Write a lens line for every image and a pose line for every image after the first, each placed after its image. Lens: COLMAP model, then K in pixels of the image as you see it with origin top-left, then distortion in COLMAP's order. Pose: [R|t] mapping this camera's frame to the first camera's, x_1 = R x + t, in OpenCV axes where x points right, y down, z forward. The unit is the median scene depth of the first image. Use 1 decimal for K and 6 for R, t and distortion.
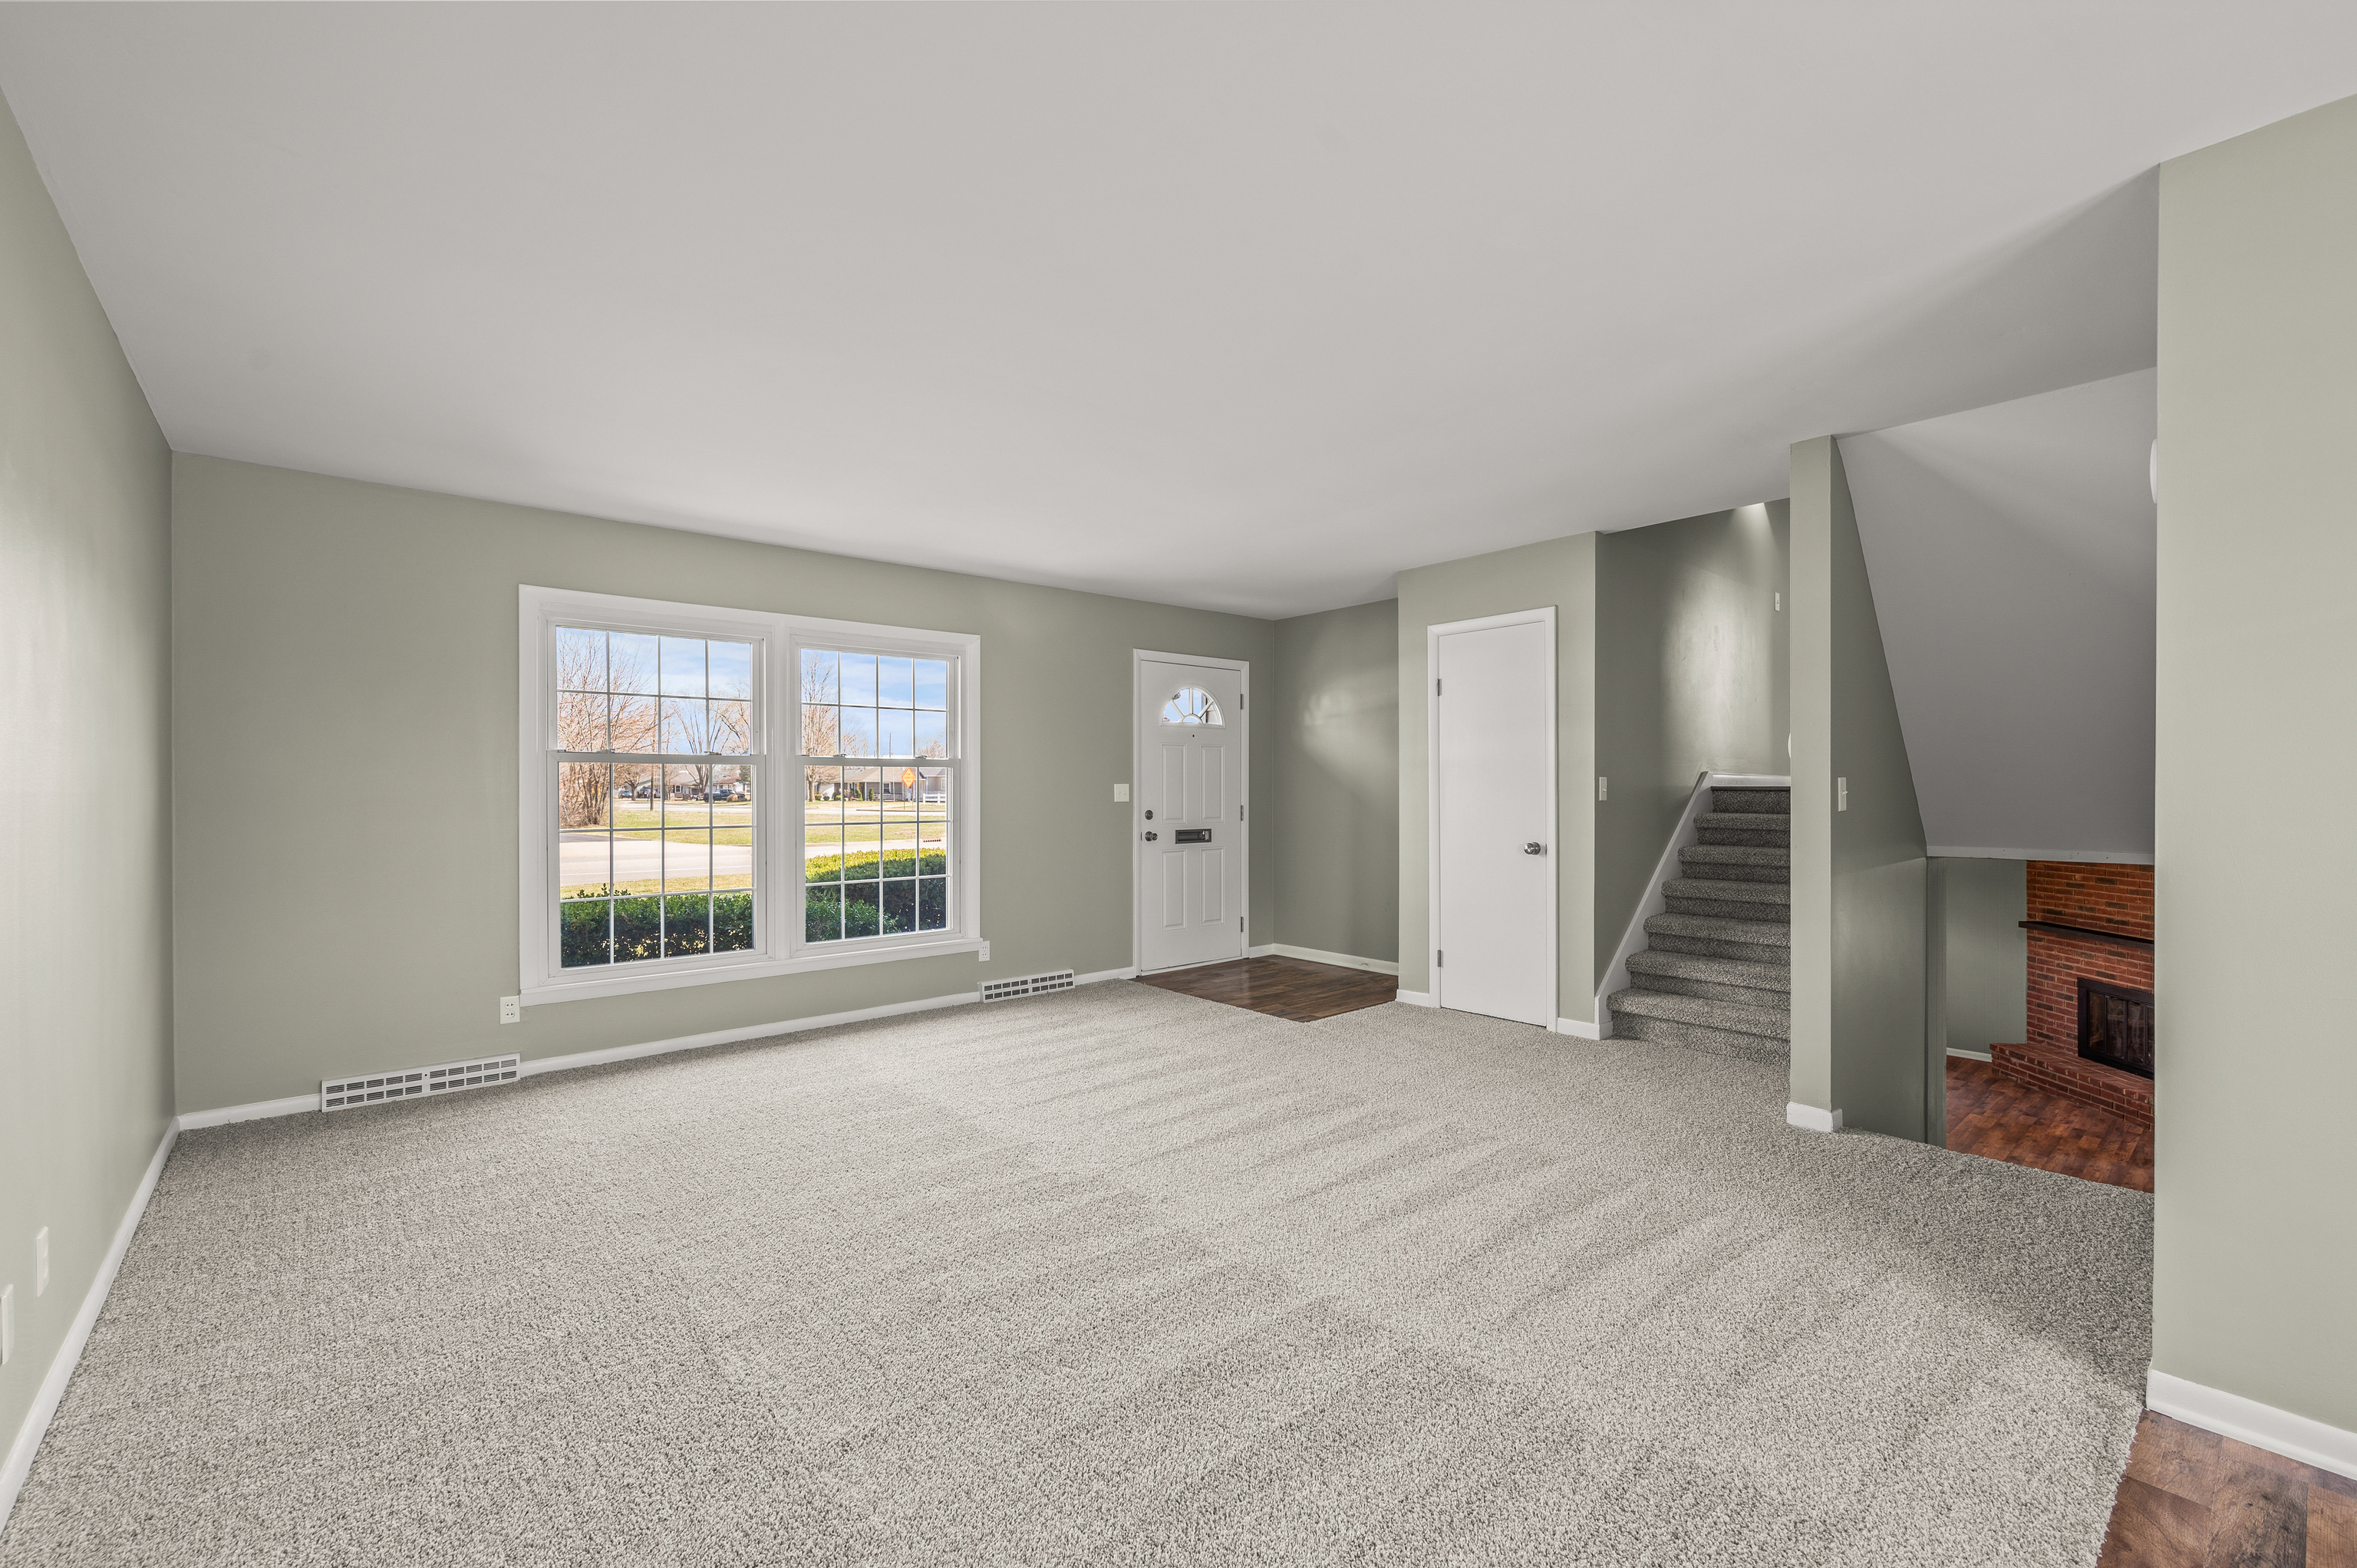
lens RADIAL K [[996.4, 0, 1157.9], [0, 996.4, 779.7], [0, 0, 1]] dist [-0.007025, 0.000580]
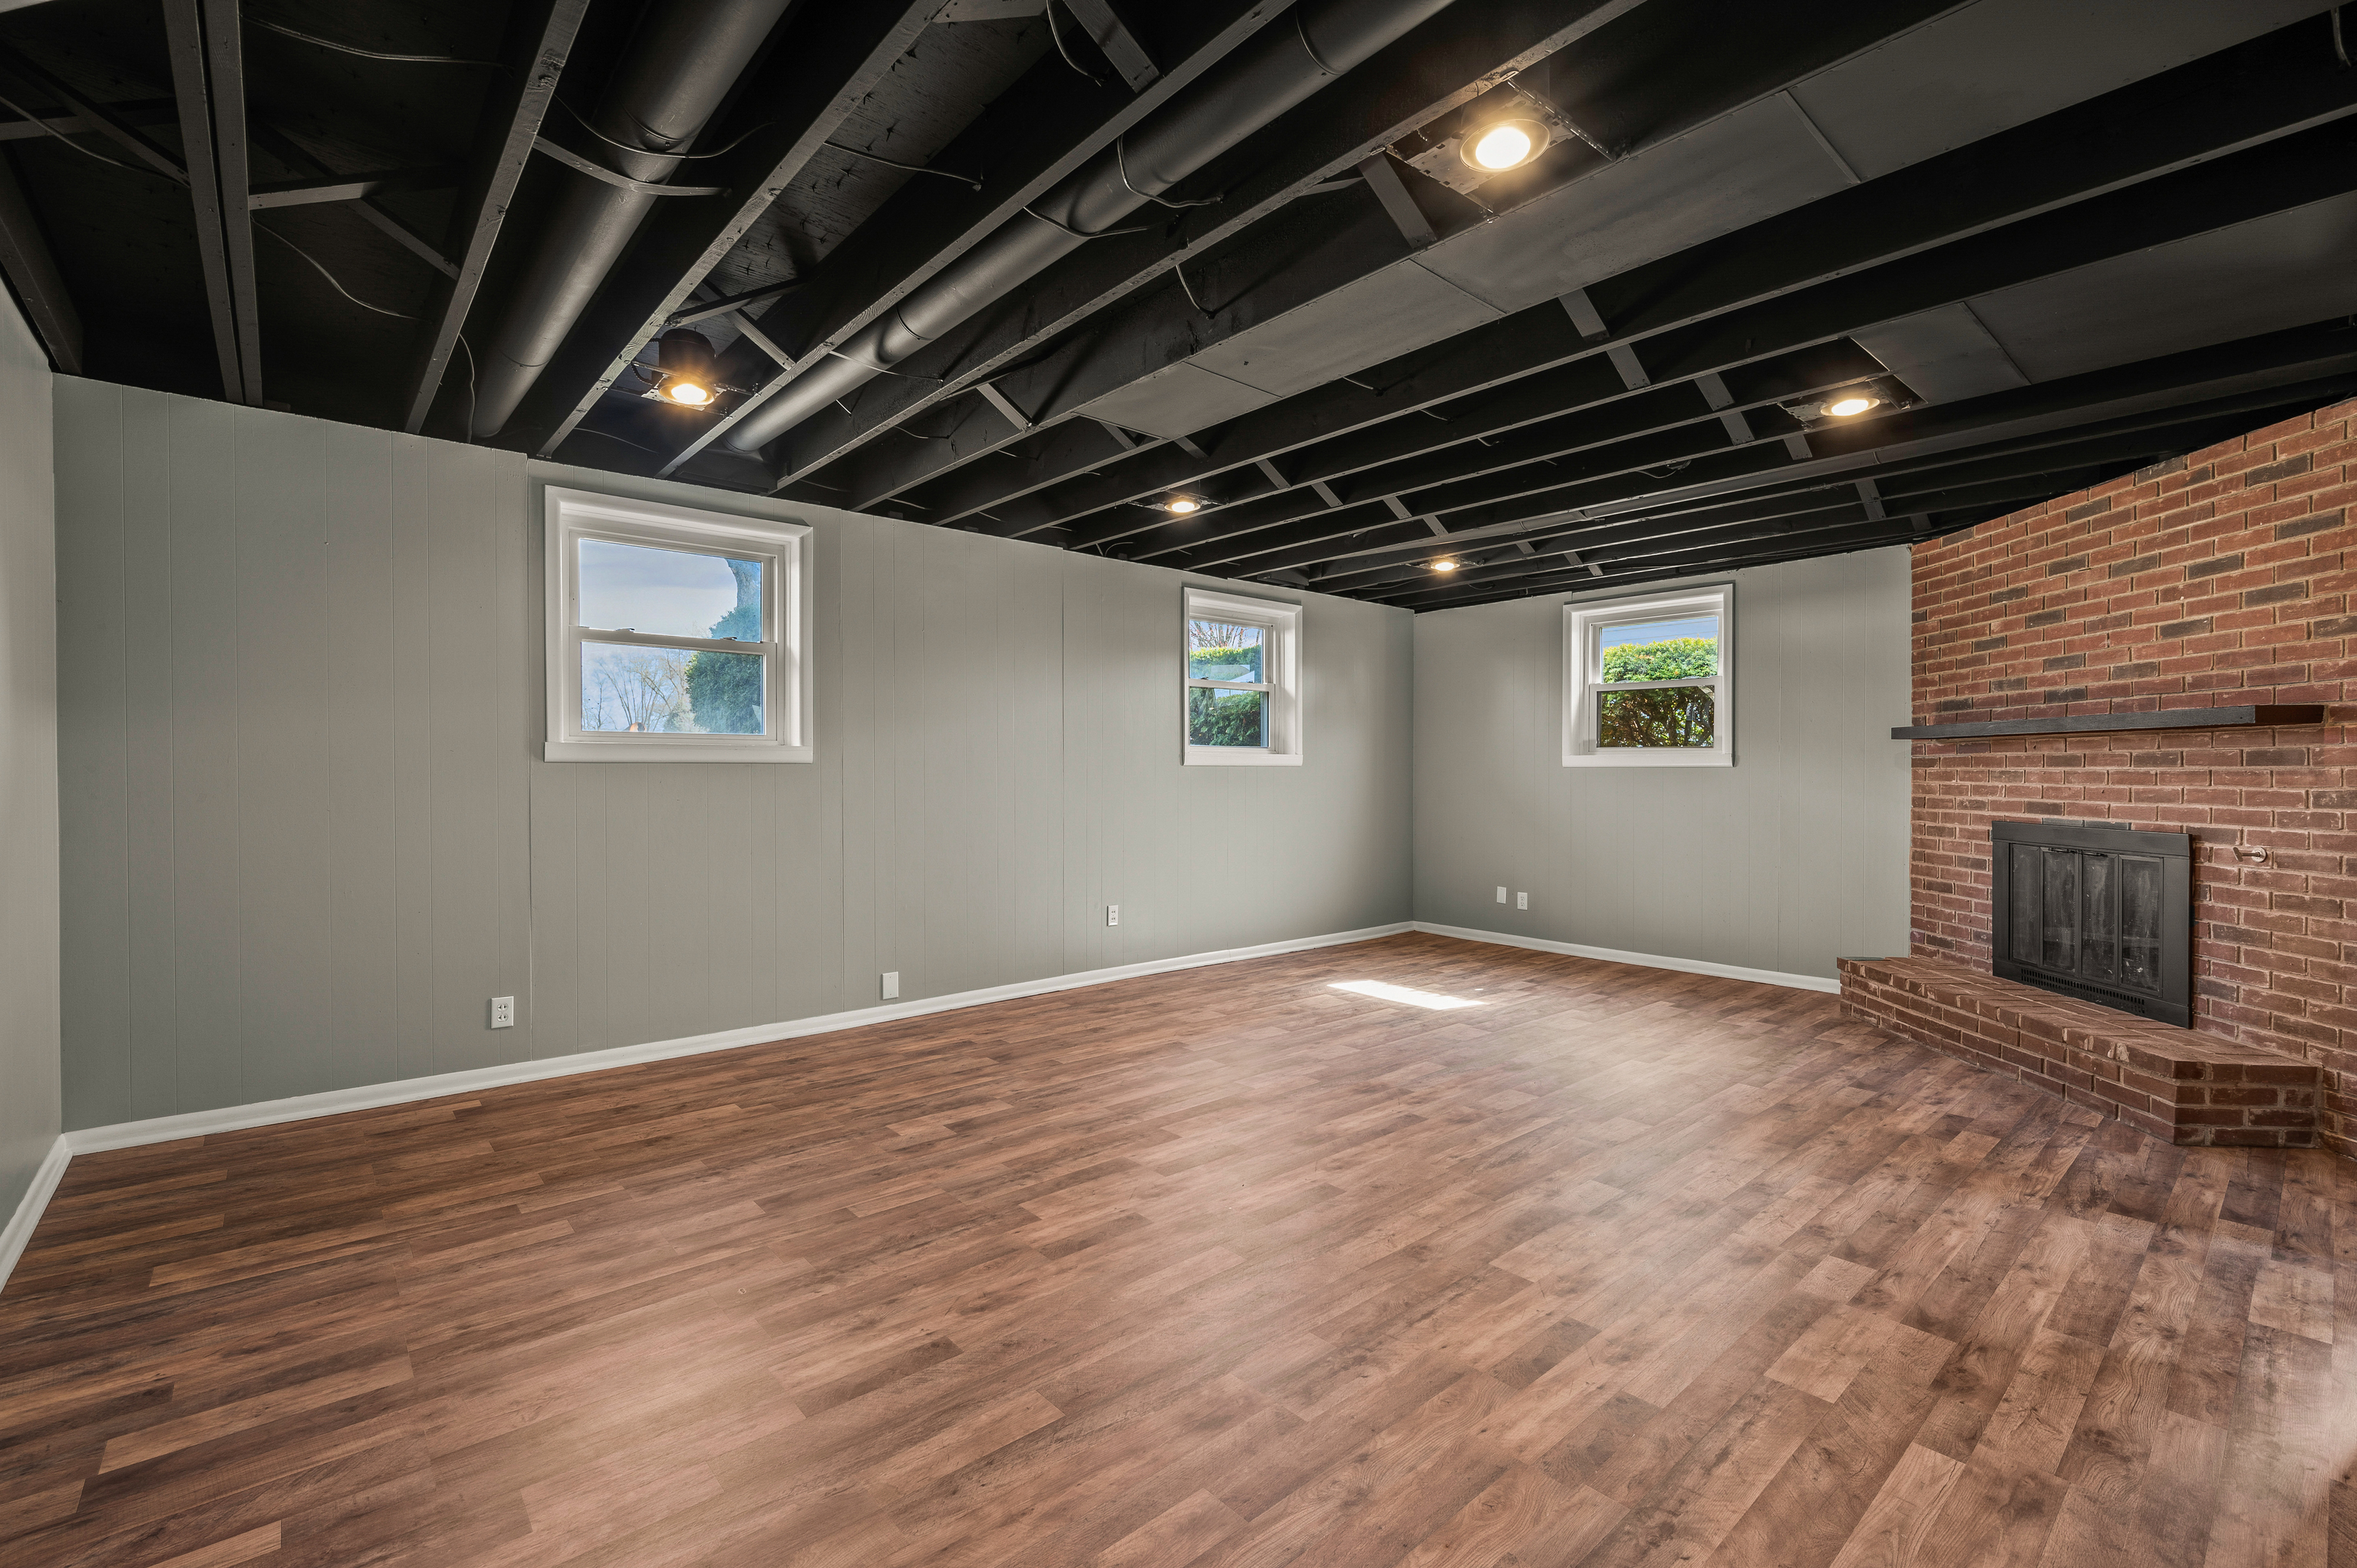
lens RADIAL K [[996.4, 0, 1175.8], [0, 996.4, 775.9], [0, 0, 1]] dist [-0.007025, 0.000580]
pose [[0.999984, 0.002772, -0.004901, 0.526696], [-0.002719, 0.999936, 0.010937, 0.177676], [0.004931, -0.010923, 0.999928, 0.502923]]
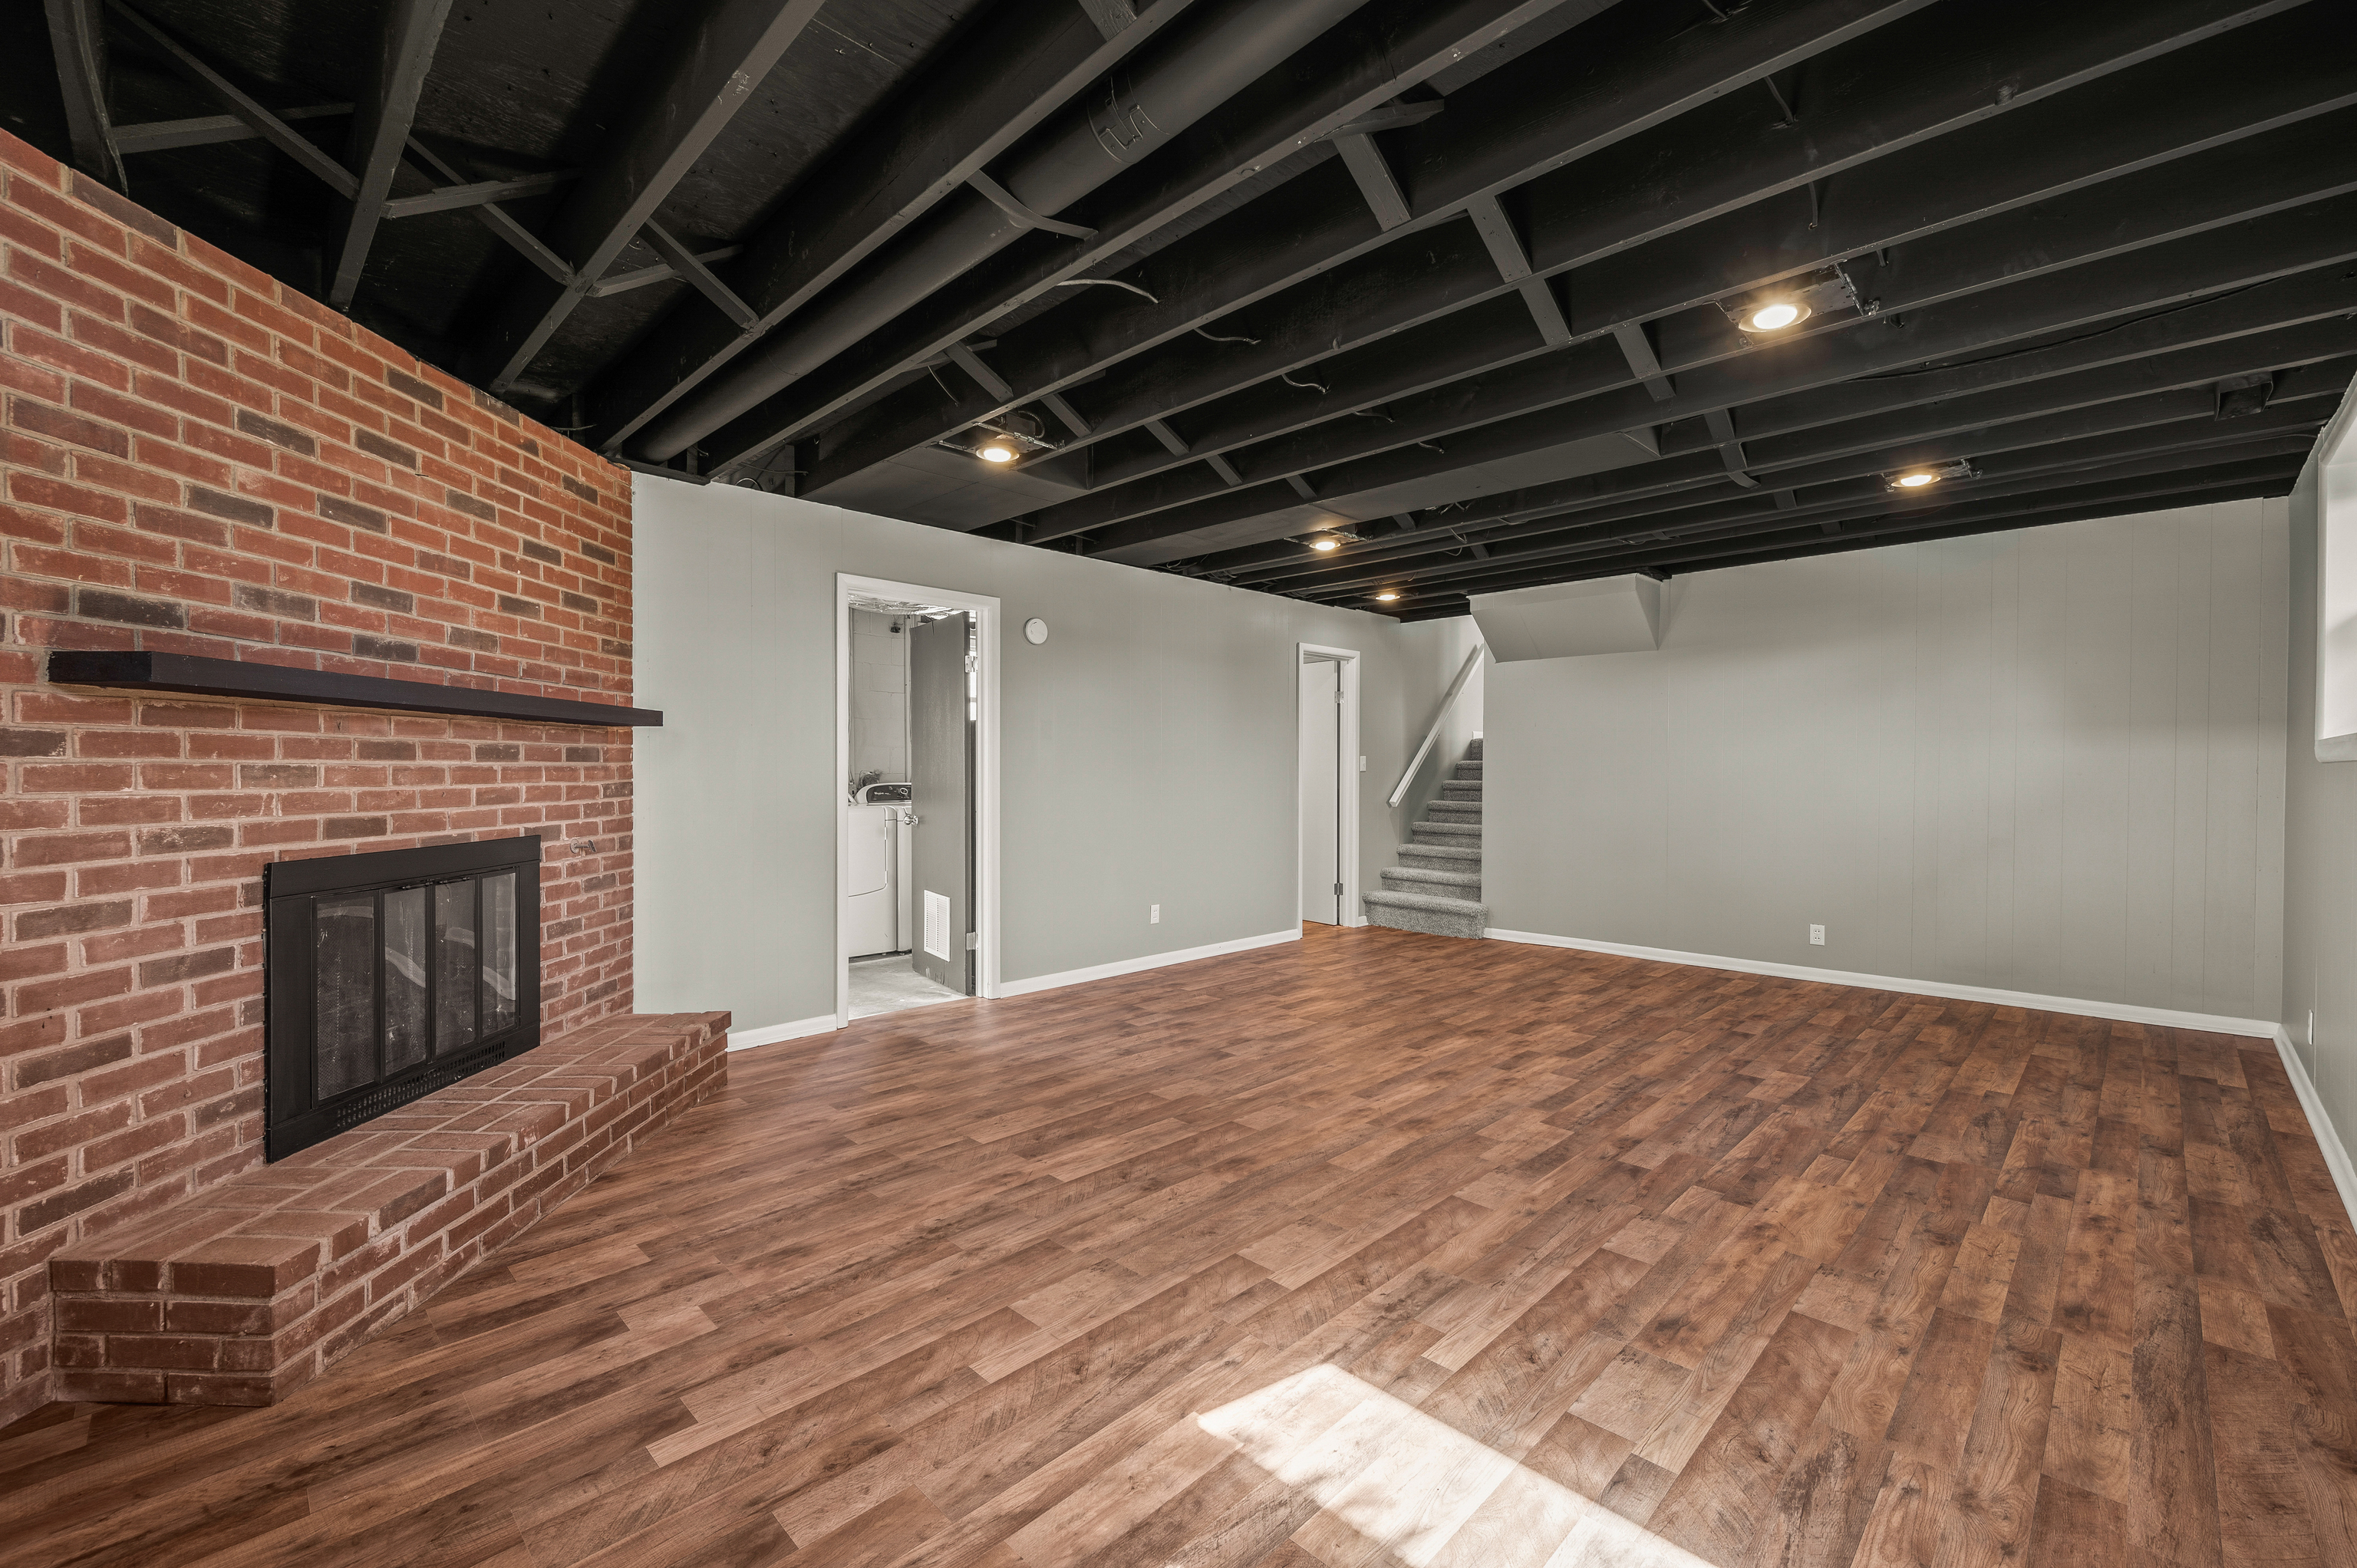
lens RADIAL K [[996.4, 0, 1199.5], [0, 996.4, 779.5], [0, 0, 1]] dist [-0.007025, 0.000580]
pose [[-0.995449, 0.002261, -0.095265, 0.733288], [0.001726, 0.999982, 0.005706, 0.182324], [0.095276, 0.005516, -0.995436, 1.328774]]
